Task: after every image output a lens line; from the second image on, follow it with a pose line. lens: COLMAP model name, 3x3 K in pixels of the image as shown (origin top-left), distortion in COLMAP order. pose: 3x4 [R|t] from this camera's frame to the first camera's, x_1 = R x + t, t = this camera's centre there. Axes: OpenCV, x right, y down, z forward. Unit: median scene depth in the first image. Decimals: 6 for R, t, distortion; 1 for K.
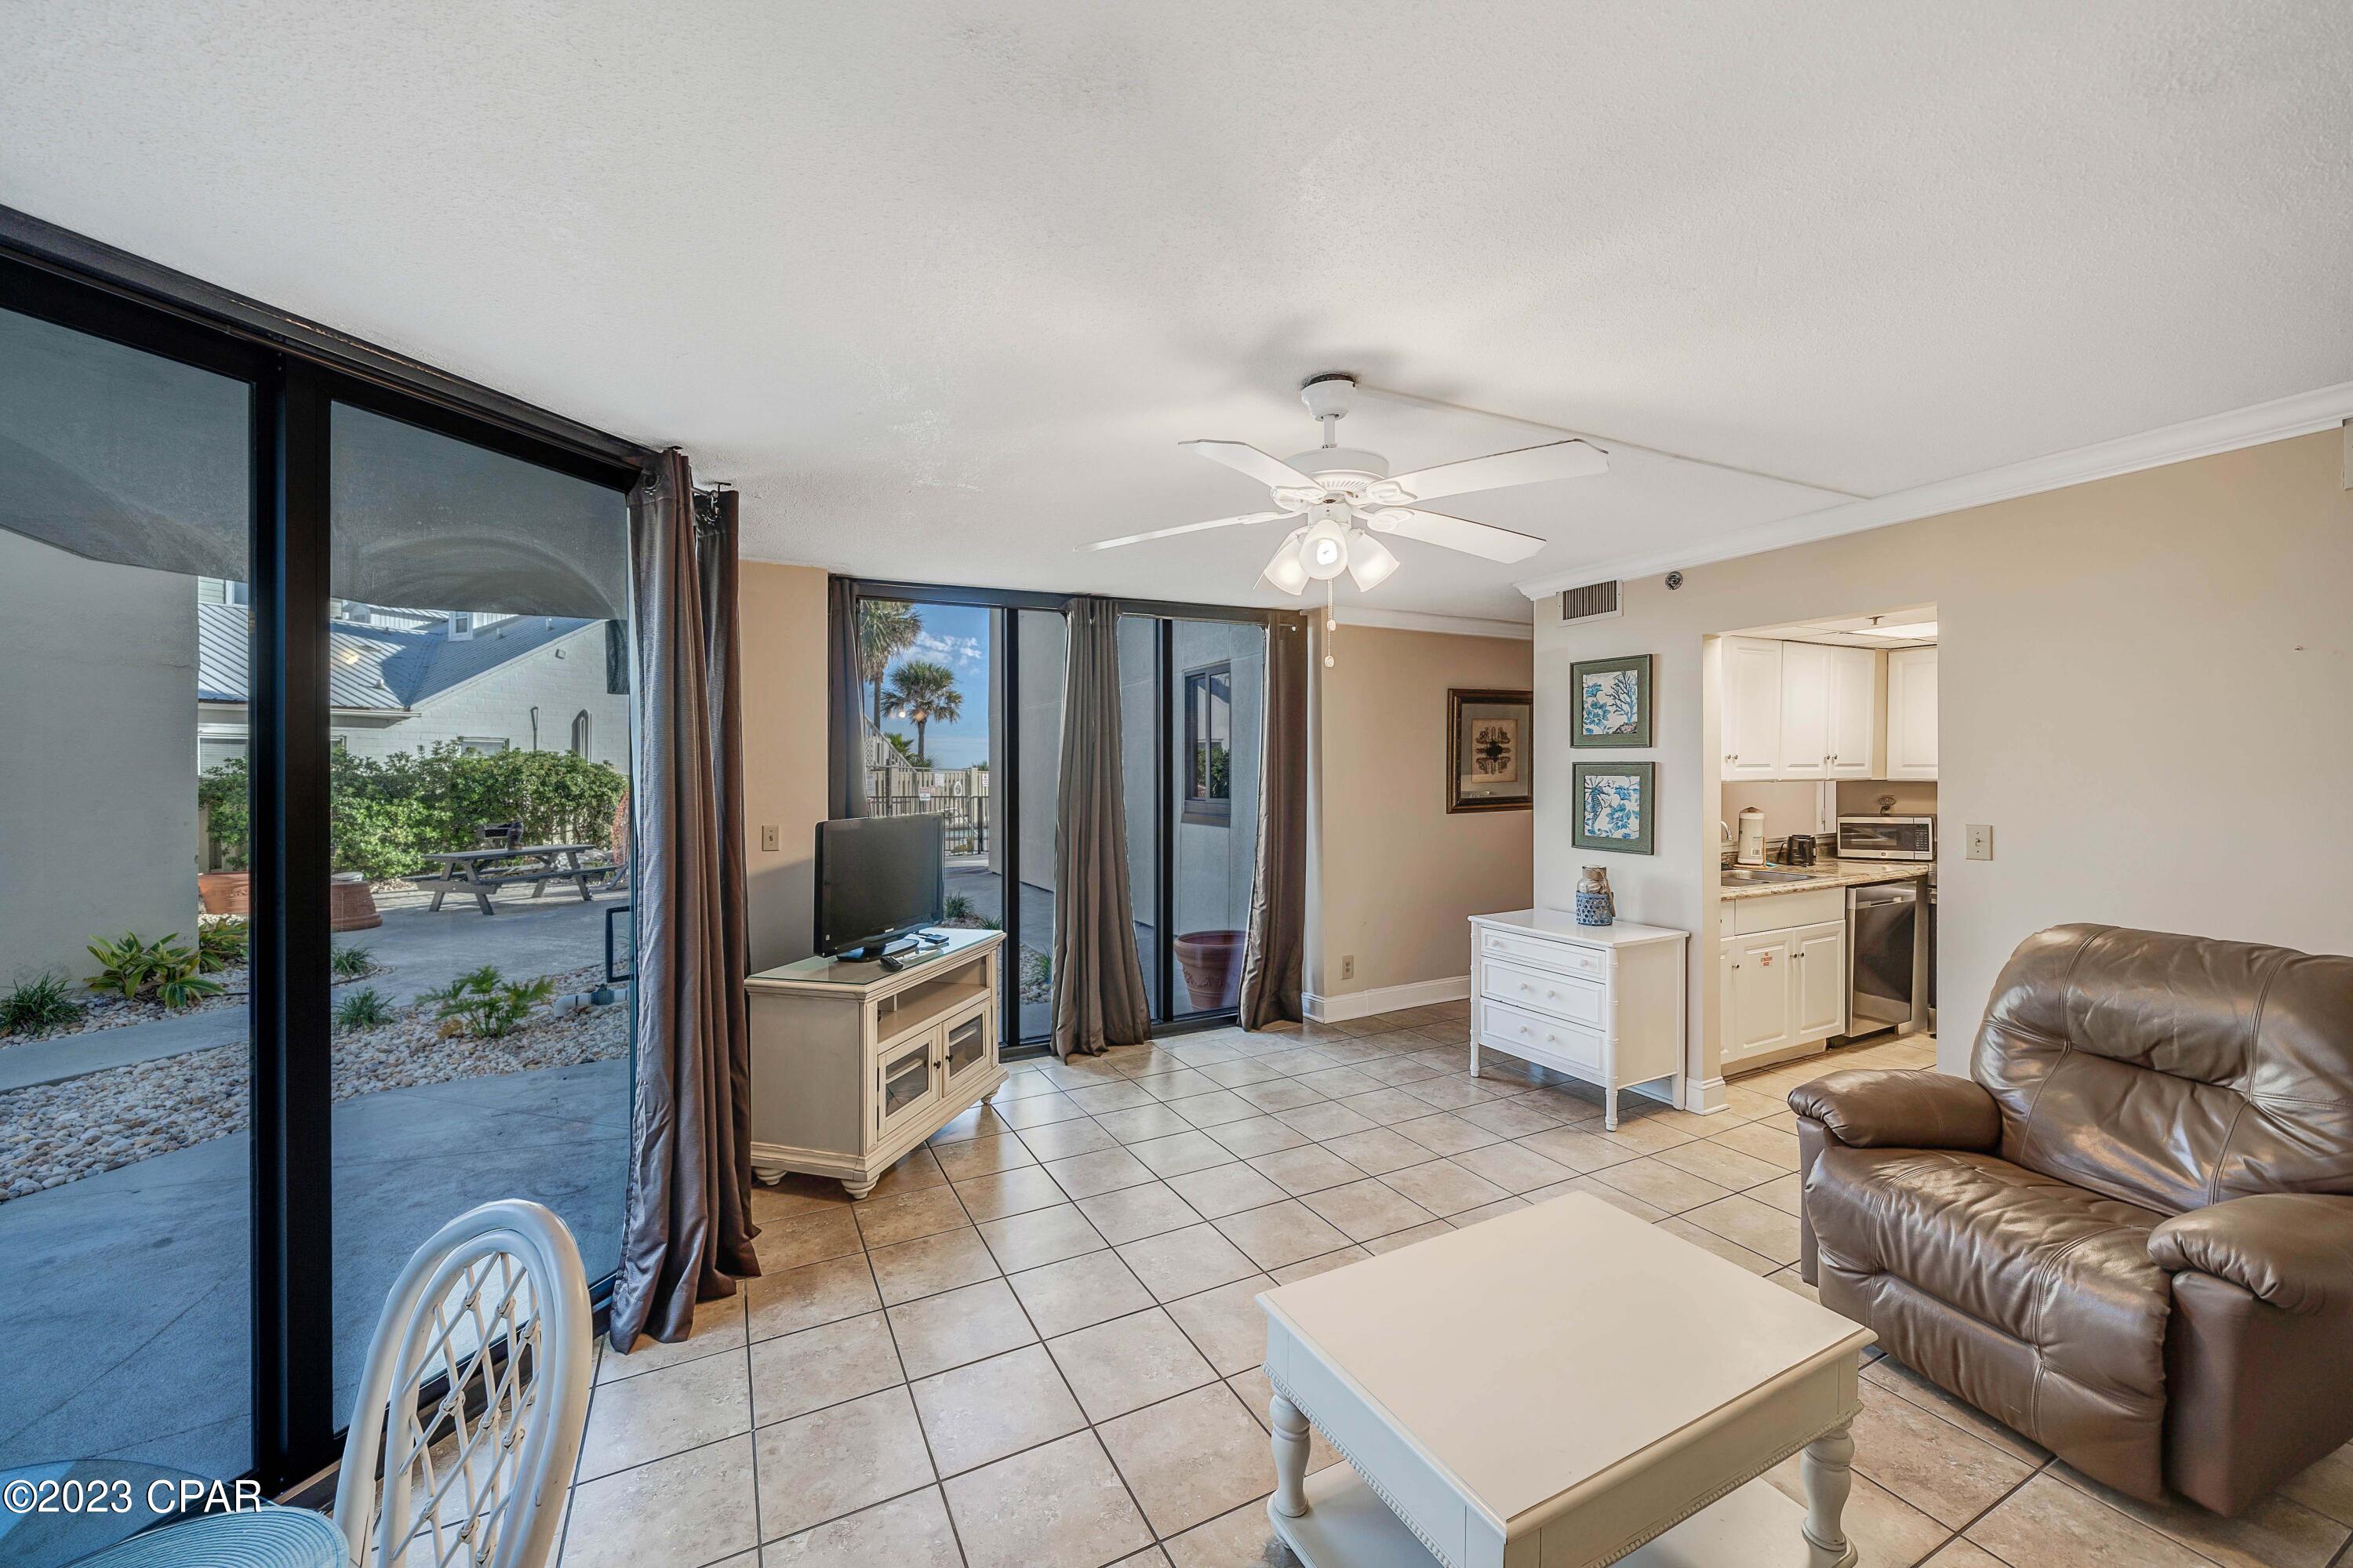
lens RADIAL K [[906.1, 0, 1182.8], [0, 906.1, 764.7], [0, 0, 1]] dist [-0.001607, 0.000096]
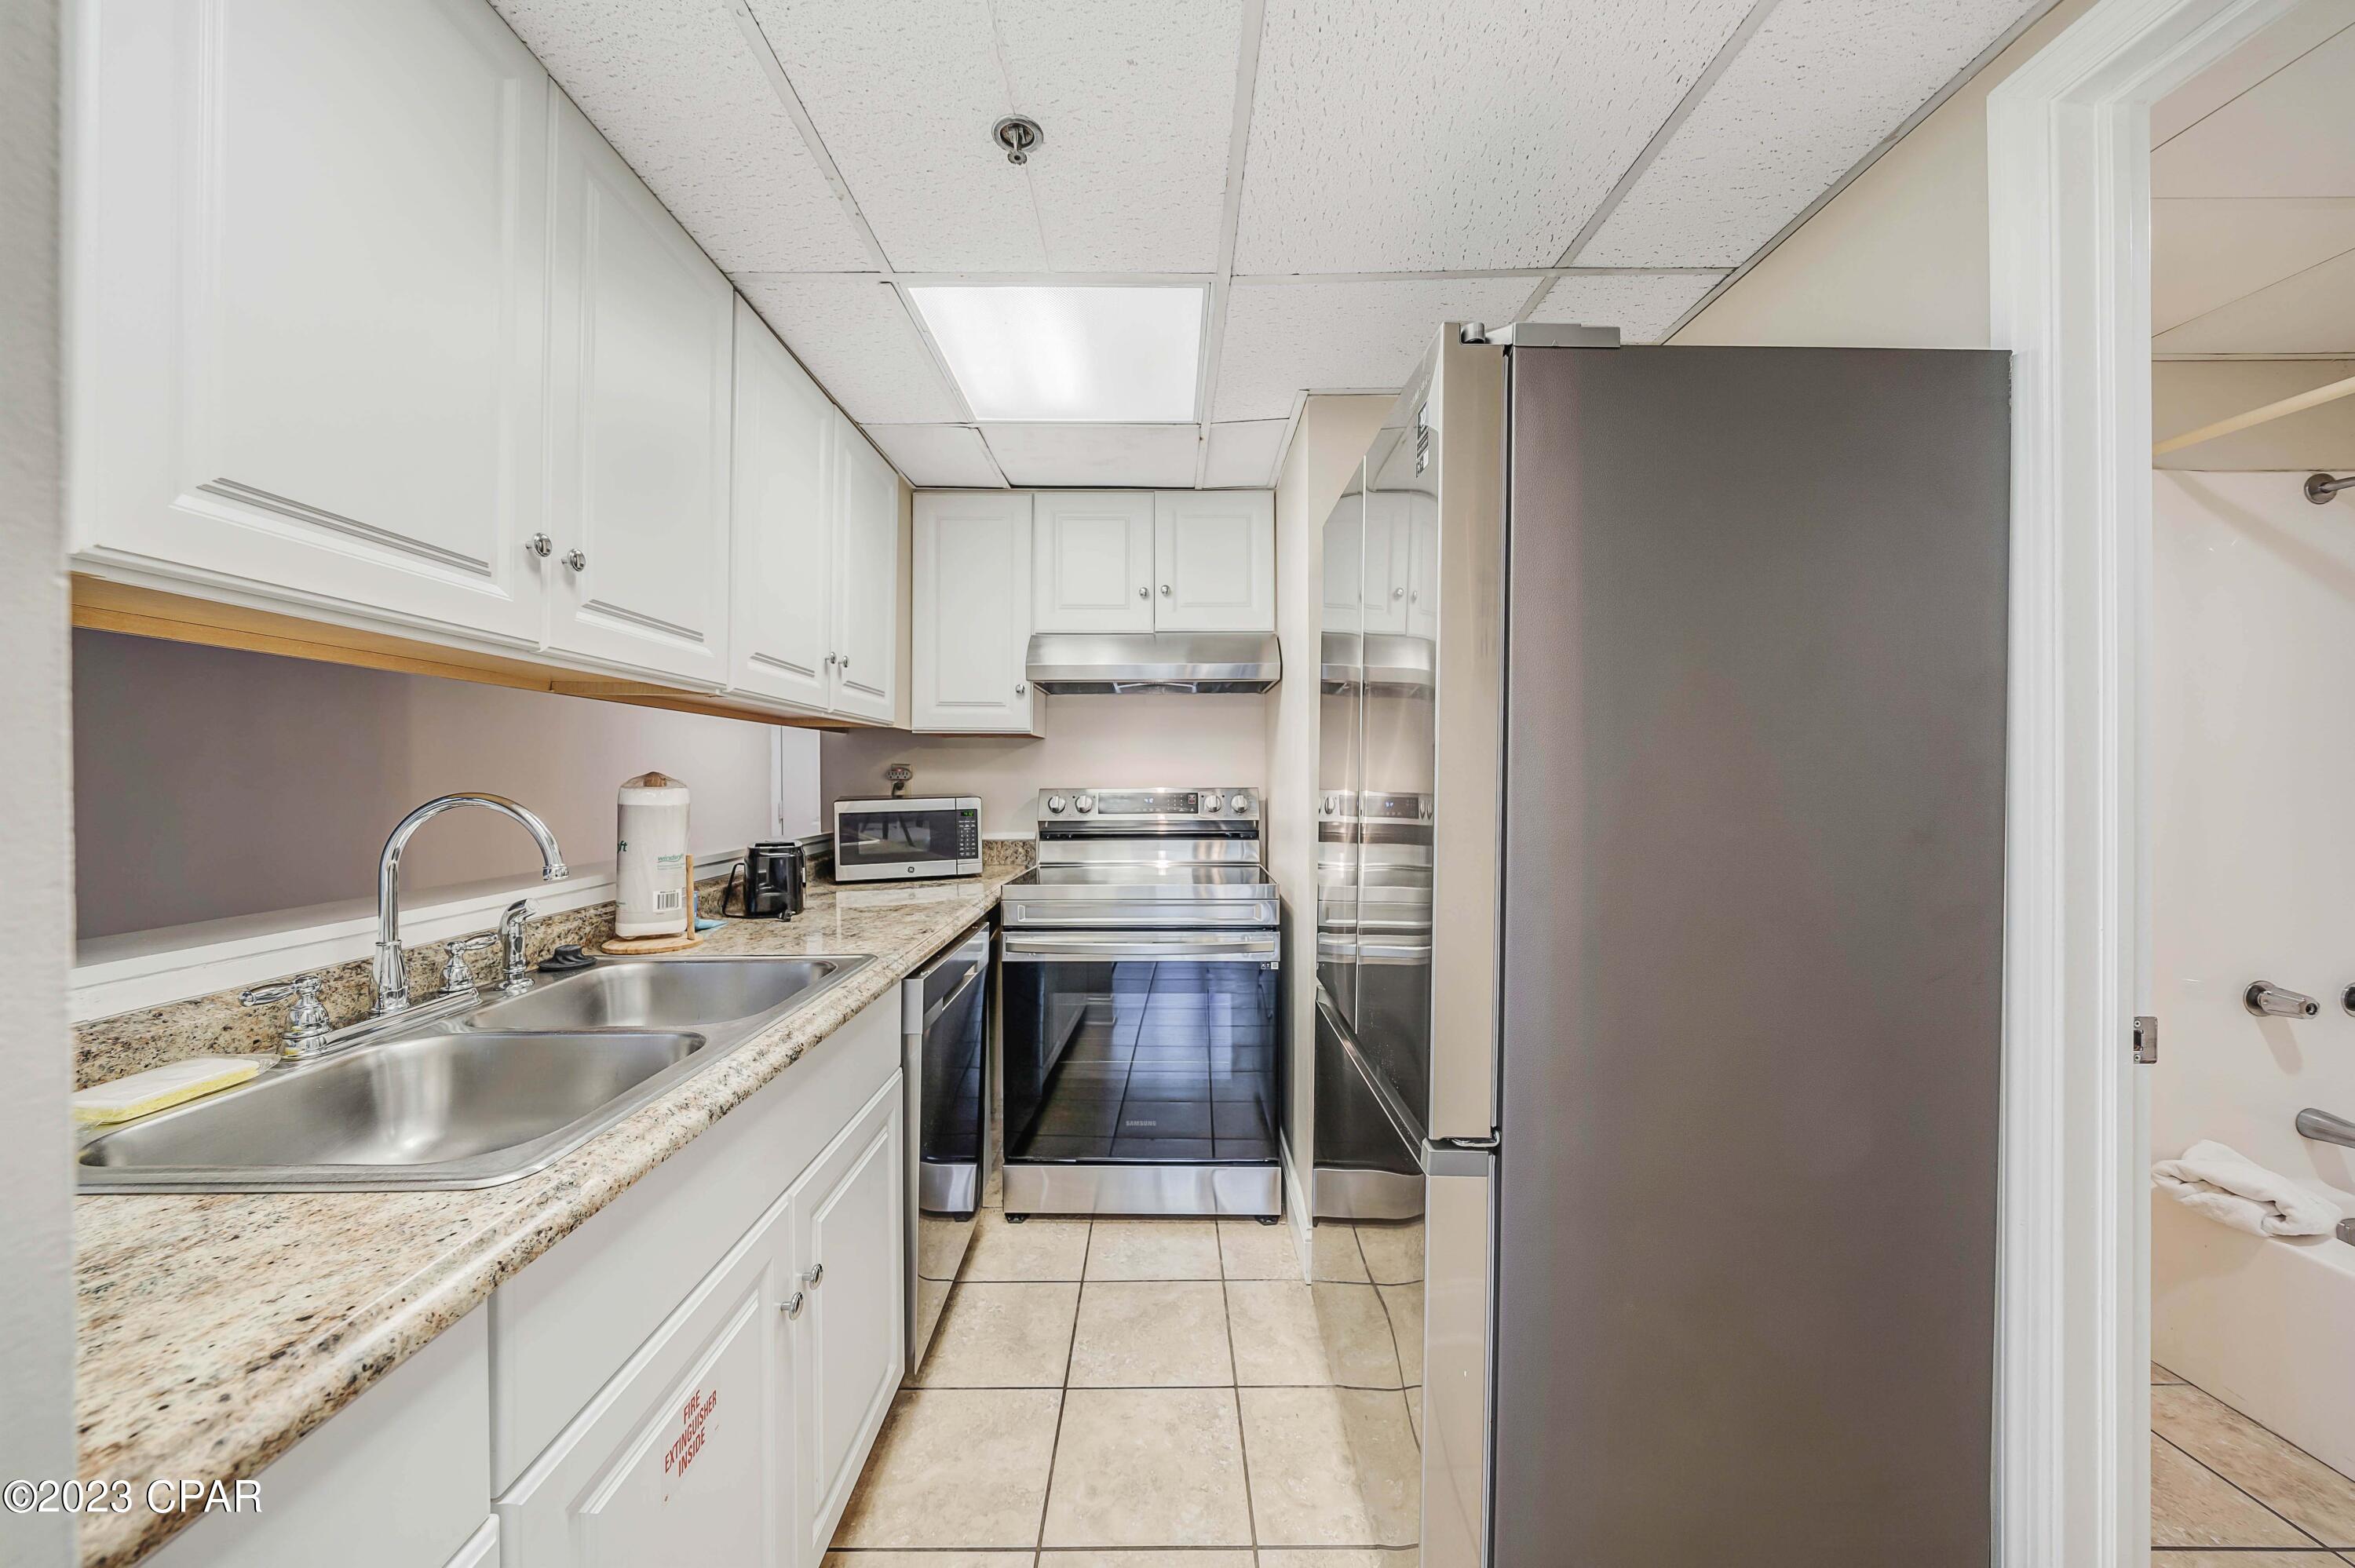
lens RADIAL K [[809.4, 0, 1166.8], [0, 809.4, 774.4], [0, 0, 1]] dist [-0.002628, -0.000184]
pose [[0.452873, 0.011936, 0.891495, 0.419312], [-0.014199, 0.999880, -0.006174, 0.044472], [-0.891462, -0.009863, 0.452988, 0.653109]]
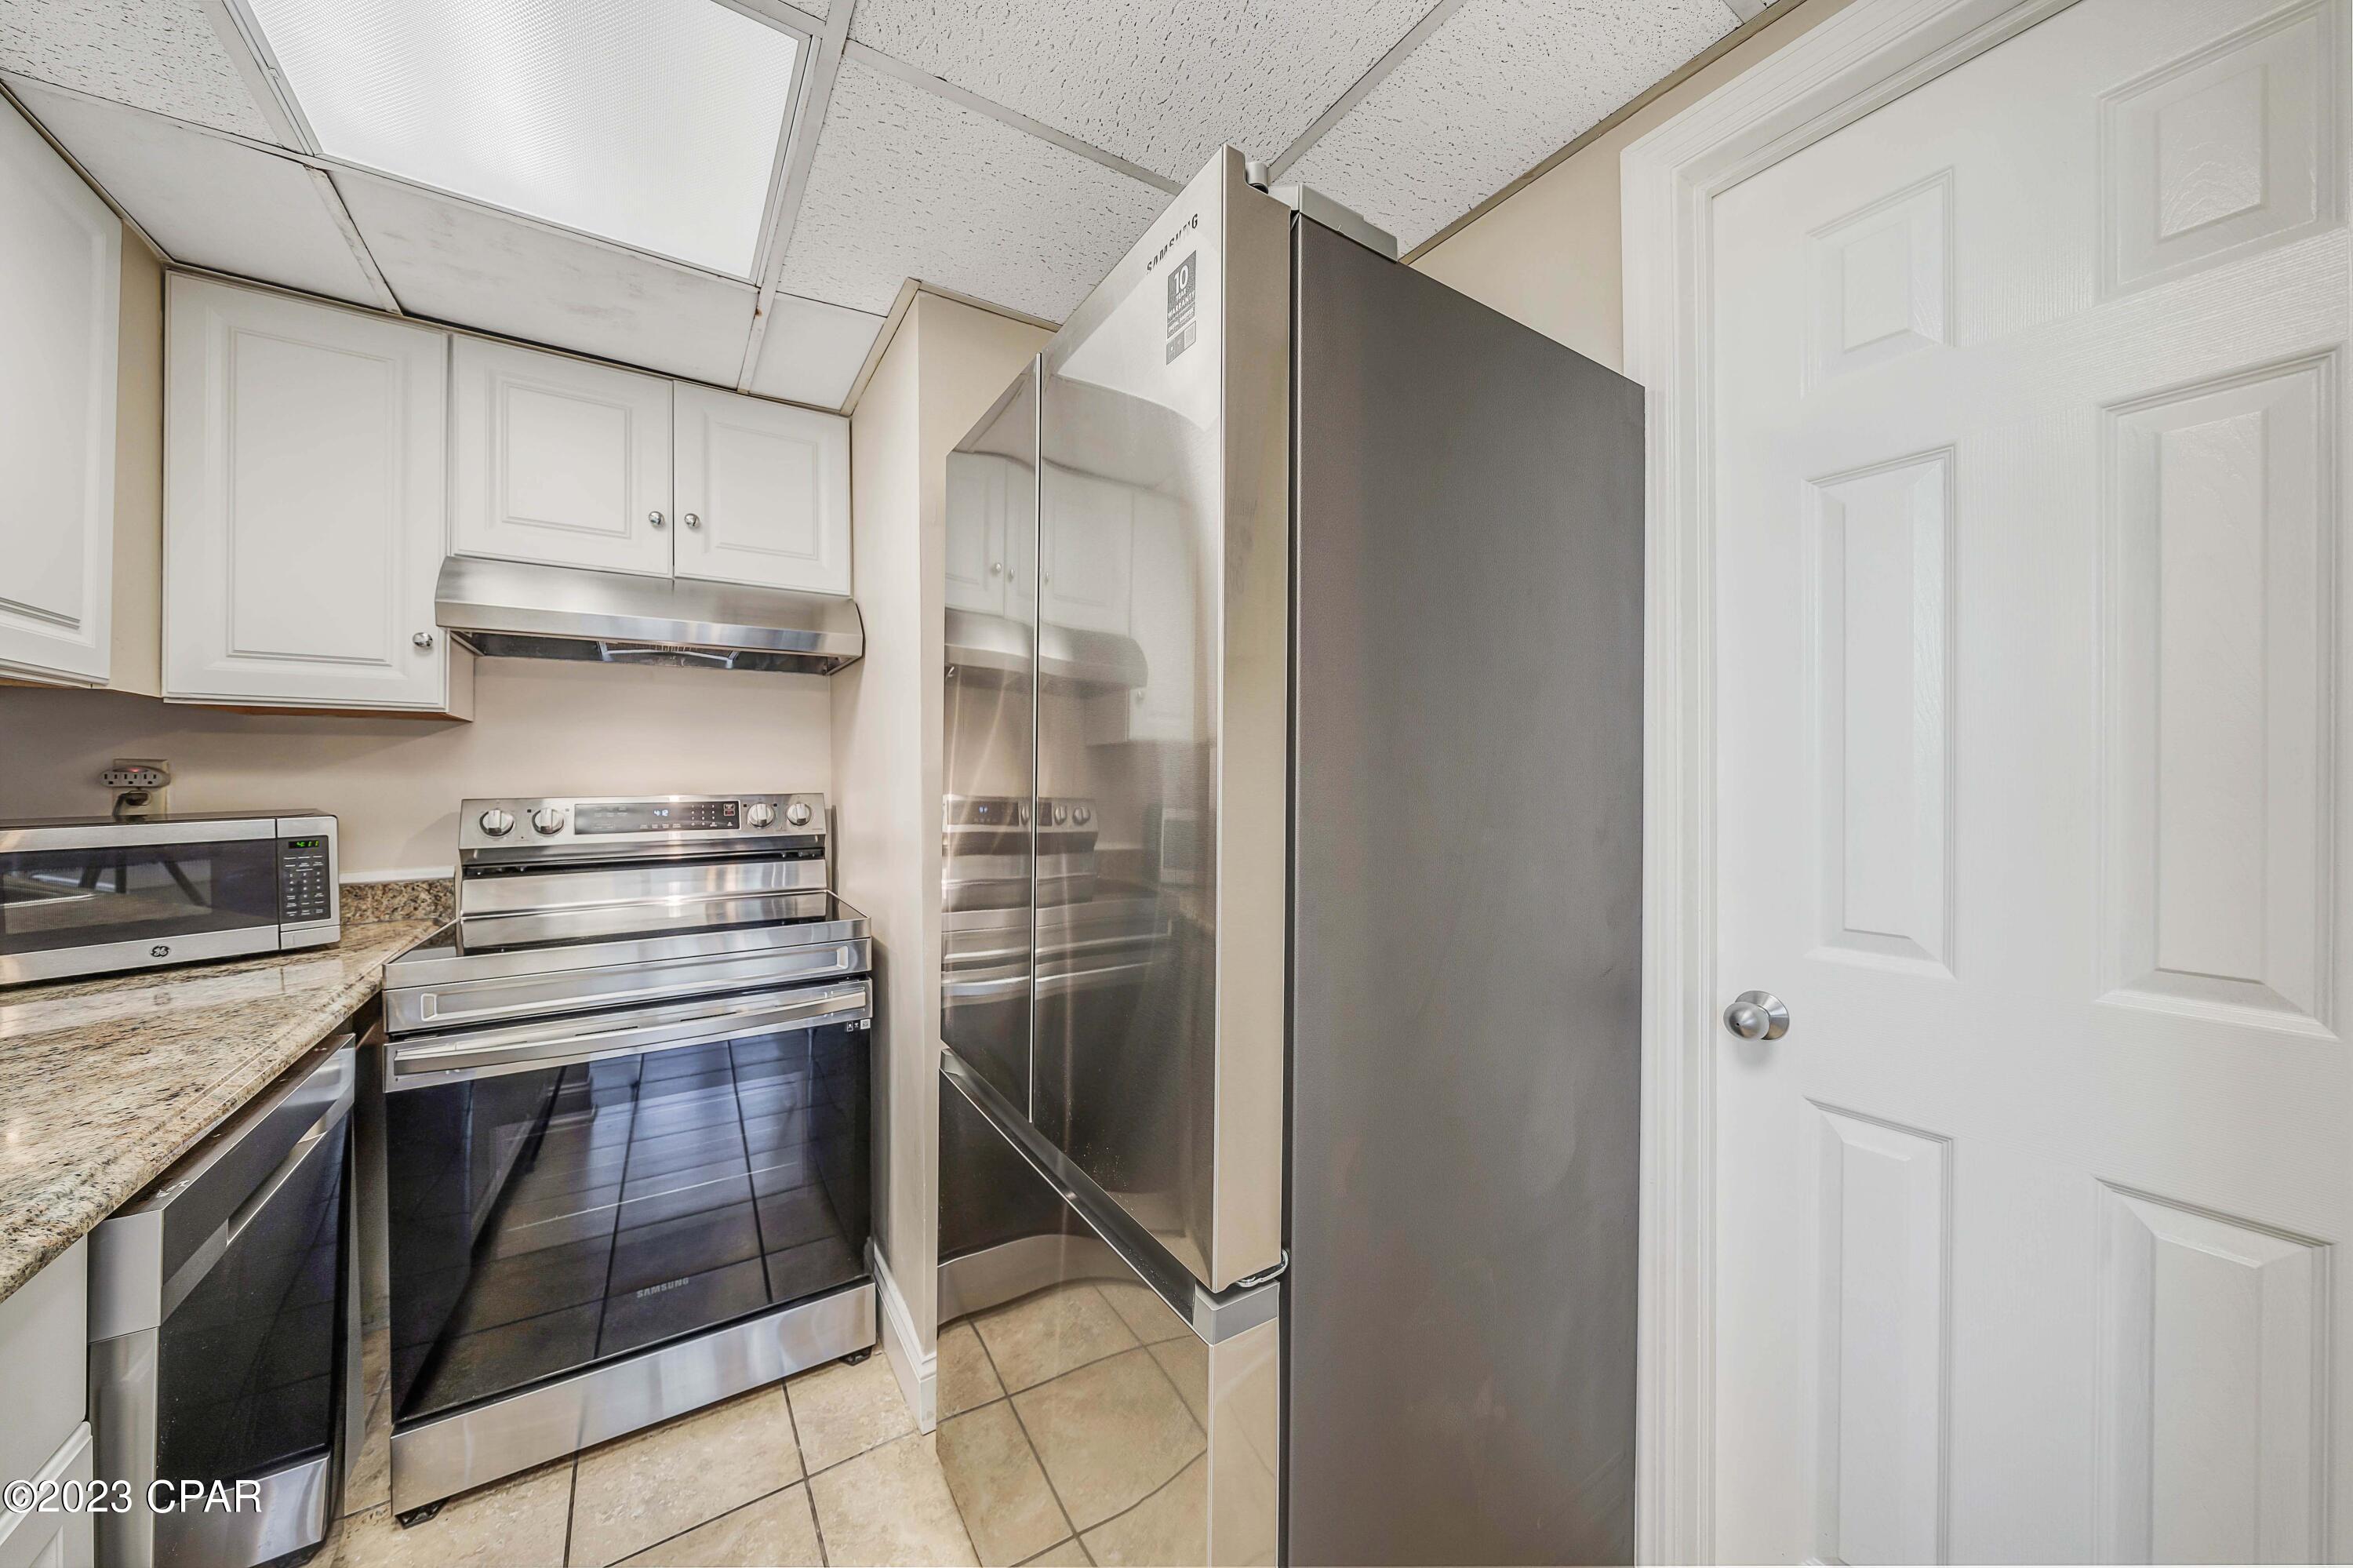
lens RADIAL K [[808.9, 0, 1165.8], [0, 808.9, 774.4], [0, 0, 1]] dist [-0.002628, -0.000184]
pose [[-0.099372, 0.012886, 0.994967, 0.484022], [-0.005635, 0.999893, -0.013513, 0.044232], [-0.995034, -0.006950, -0.099289, 0.704890]]
